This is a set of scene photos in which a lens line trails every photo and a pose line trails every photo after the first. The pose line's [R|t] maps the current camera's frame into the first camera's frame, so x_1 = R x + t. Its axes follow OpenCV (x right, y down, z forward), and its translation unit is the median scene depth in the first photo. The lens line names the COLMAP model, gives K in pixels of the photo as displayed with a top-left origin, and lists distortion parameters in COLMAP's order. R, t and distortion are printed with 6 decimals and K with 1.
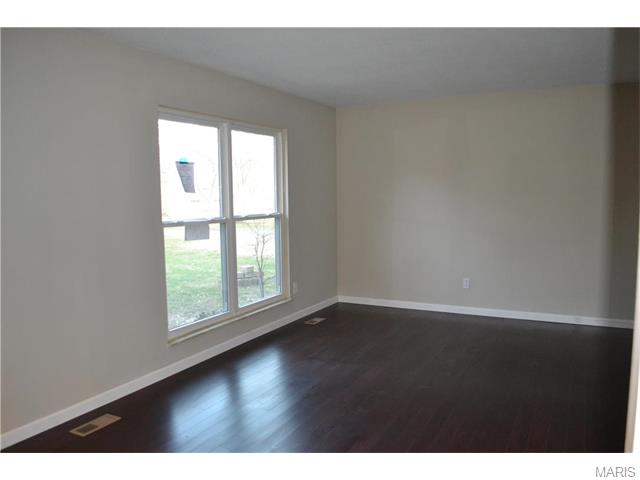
lens RADIAL K [[538.4, 0, 322.2], [0, 538.4, 239.8], [0, 0, 1]] dist [-0.013315, -0.001078]
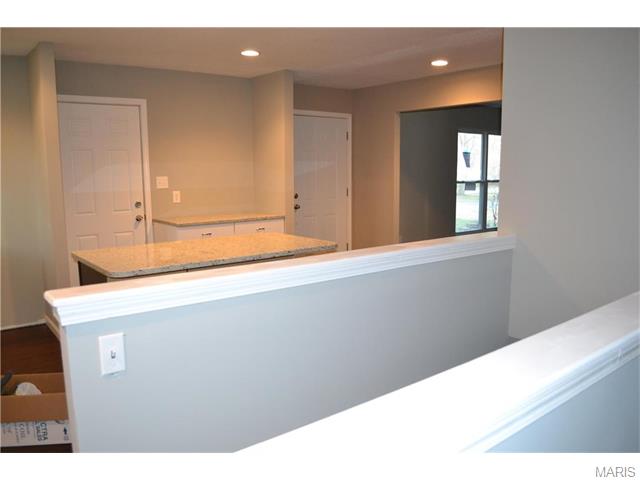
lens RADIAL K [[512.8, 0, 317.9], [0, 512.8, 241.0], [0, 0, 1]] dist [-0.081647, 0.012936]
pose [[0.909701, 0.064878, -0.410164, 0.045568], [-0.042571, 0.997086, 0.063299, 0.091336], [0.413075, -0.040122, 0.909813, -0.977385]]
